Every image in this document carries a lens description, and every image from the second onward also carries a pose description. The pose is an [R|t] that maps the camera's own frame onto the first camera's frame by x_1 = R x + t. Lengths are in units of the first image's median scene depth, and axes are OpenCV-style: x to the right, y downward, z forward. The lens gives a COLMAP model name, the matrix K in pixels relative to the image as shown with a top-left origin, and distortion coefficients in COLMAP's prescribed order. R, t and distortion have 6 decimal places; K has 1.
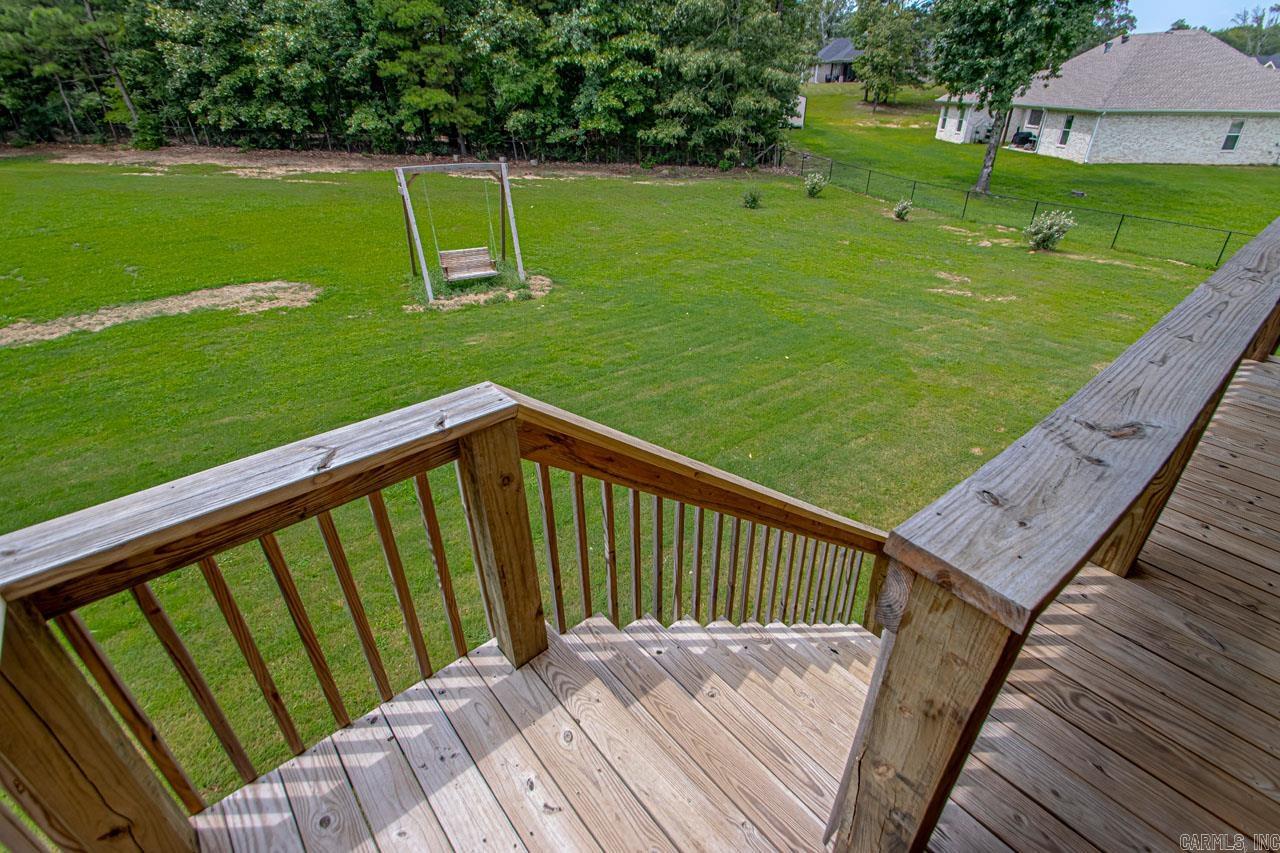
lens RADIAL K [[594.7, 0, 650.1], [0, 594.7, 426.3], [0, 0, 1]] dist [0.015939, -0.017130]
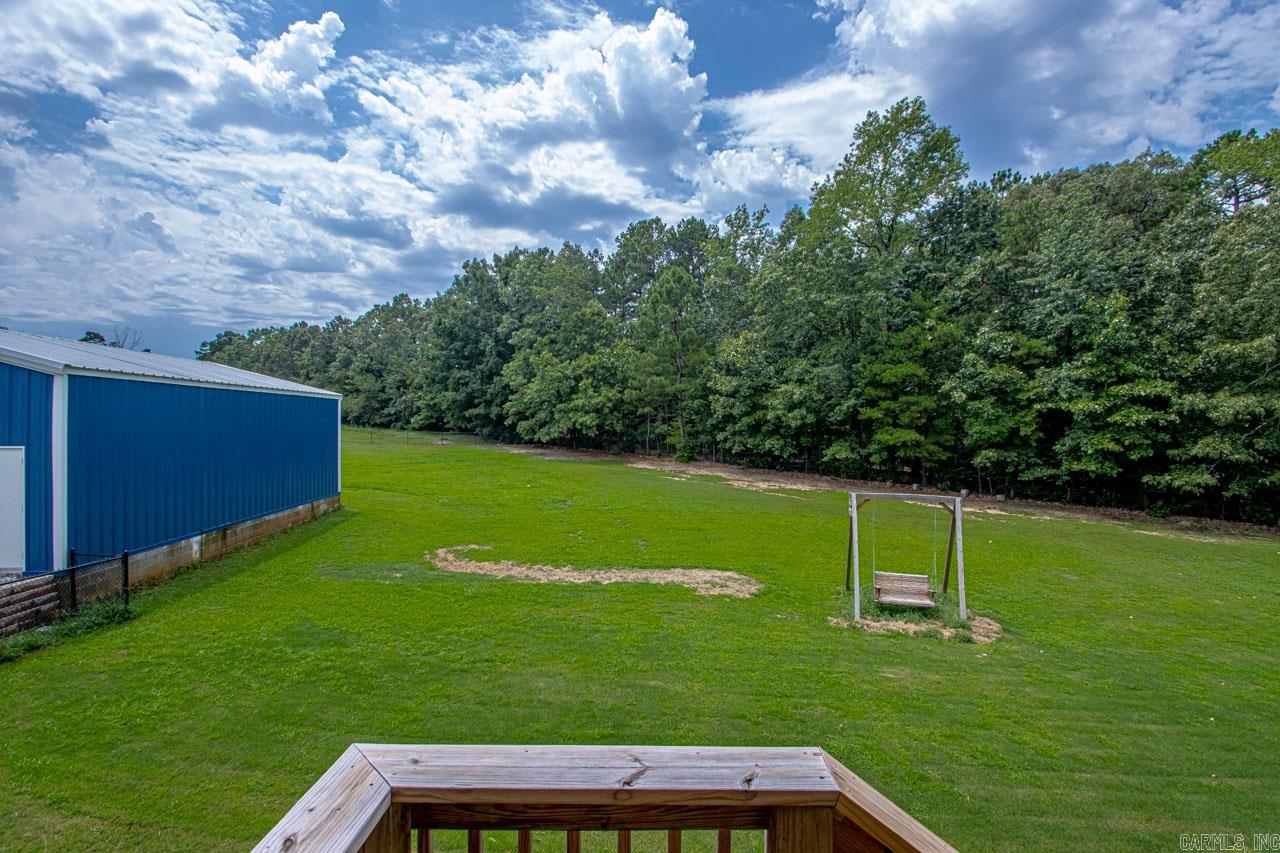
lens RADIAL K [[594.7, 0, 650.8], [0, 594.7, 424.1], [0, 0, 1]] dist [0.015939, -0.017130]
pose [[0.755192, 0.013667, -0.655361, 0.006783], [-0.337012, 0.865623, -0.370296, -0.004501], [0.562235, 0.500509, 0.658318, 0.001066]]
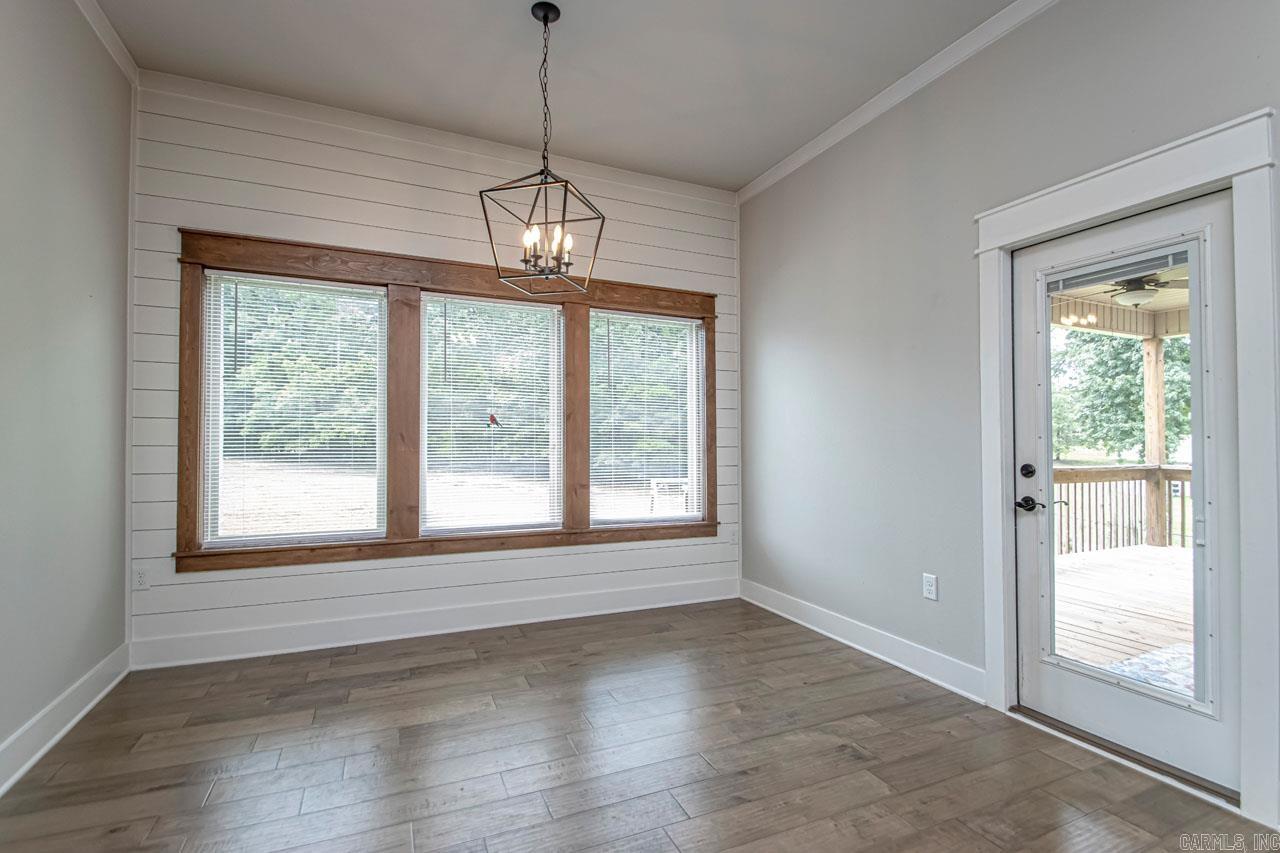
lens RADIAL K [[594.7, 0, 653.5], [0, 594.7, 424.3], [0, 0, 1]] dist [0.015939, -0.017130]
pose [[0.960437, 0.008945, -0.278355, 0.002566], [-0.152921, 0.852270, -0.500252, 0.086600], [0.232759, 0.523026, 0.819919, -0.132886]]
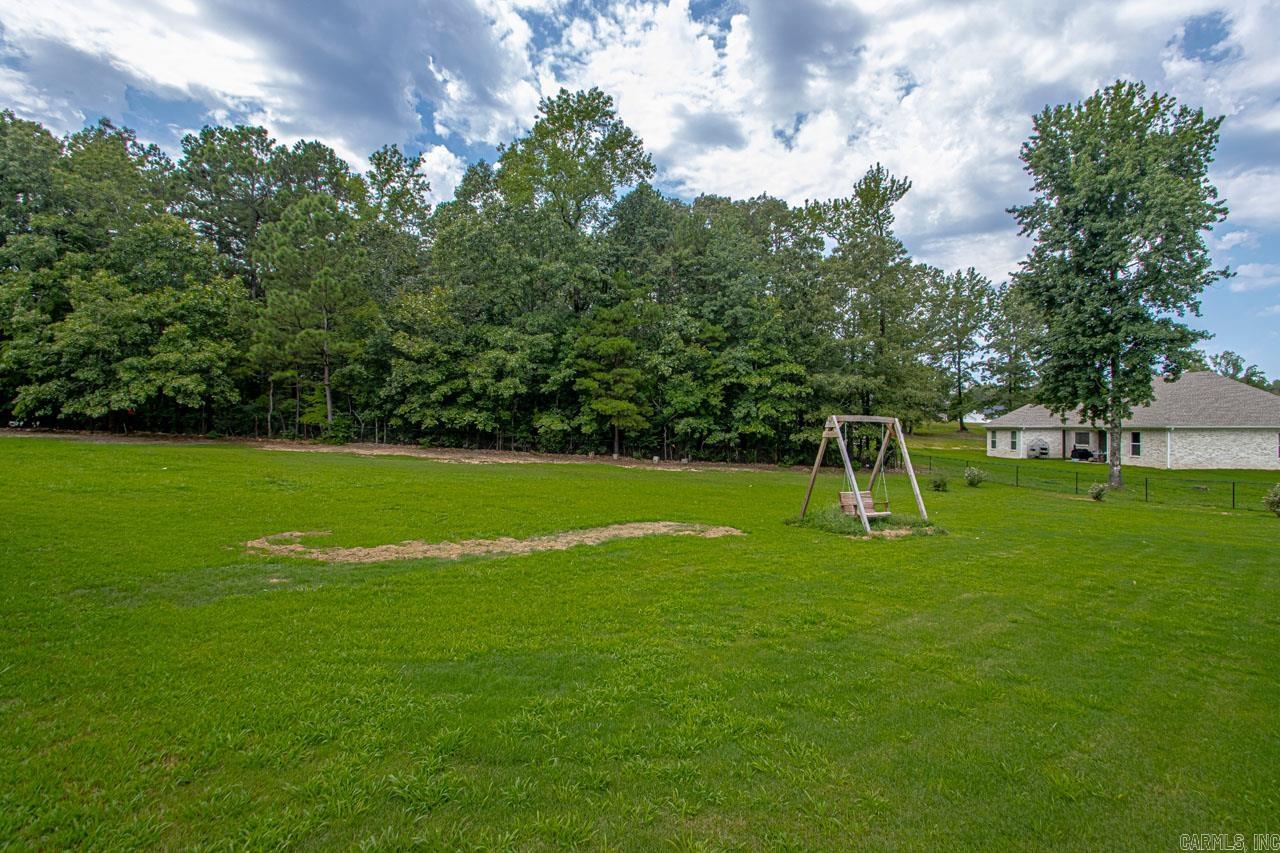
lens RADIAL K [[594.7, 0, 640.5], [0, 594.7, 426.9], [0, 0, 1]] dist [0.015939, -0.017130]
pose [[0.999465, 0.014761, 0.029183, -0.360424], [0.001929, 0.864180, -0.503180, 0.064426], [-0.032647, 0.502967, 0.863689, 0.026285]]
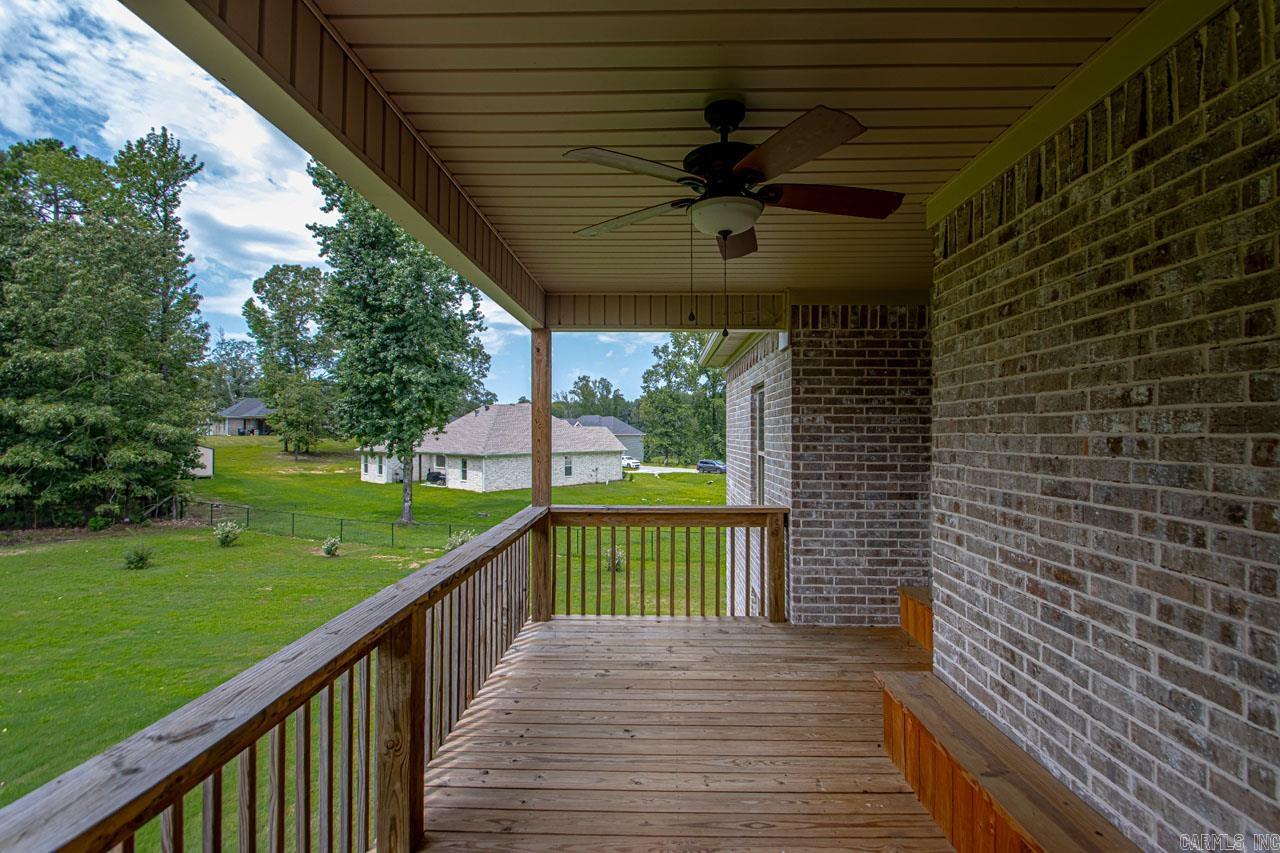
lens RADIAL K [[594.7, 0, 650.4], [0, 594.7, 425.3], [0, 0, 1]] dist [0.015939, -0.017130]
pose [[0.662860, 0.017444, 0.748540, 0.017967], [0.369505, 0.861888, -0.347296, 0.008024], [-0.651216, 0.506798, 0.564866, -0.019676]]
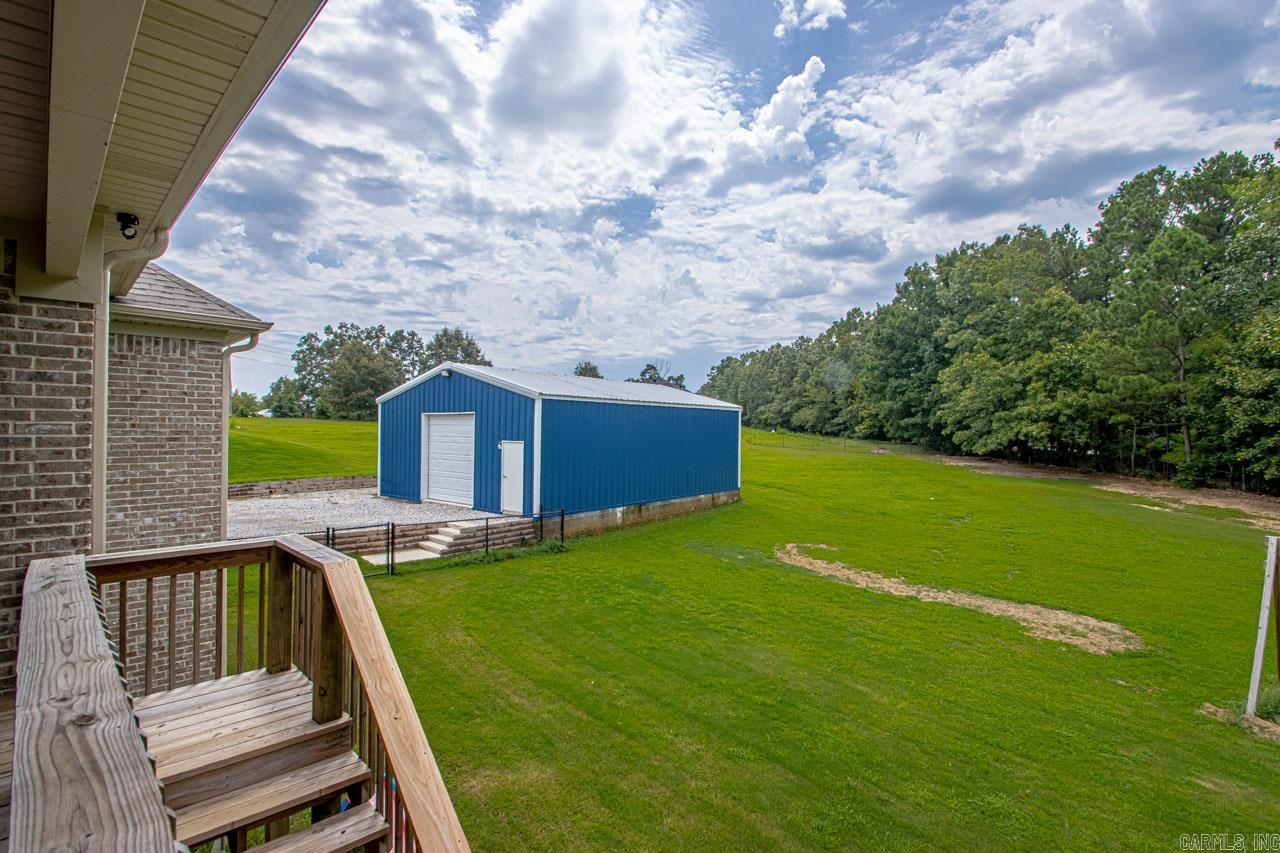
lens RADIAL K [[594.7, 0, 649.6], [0, 594.7, 436.0], [0, 0, 1]] dist [0.015939, -0.017130]
pose [[0.086146, 0.023023, -0.996016, 0.109381], [-0.509537, 0.860109, -0.024188, -0.054183], [0.856126, 0.509591, 0.085826, 0.086301]]
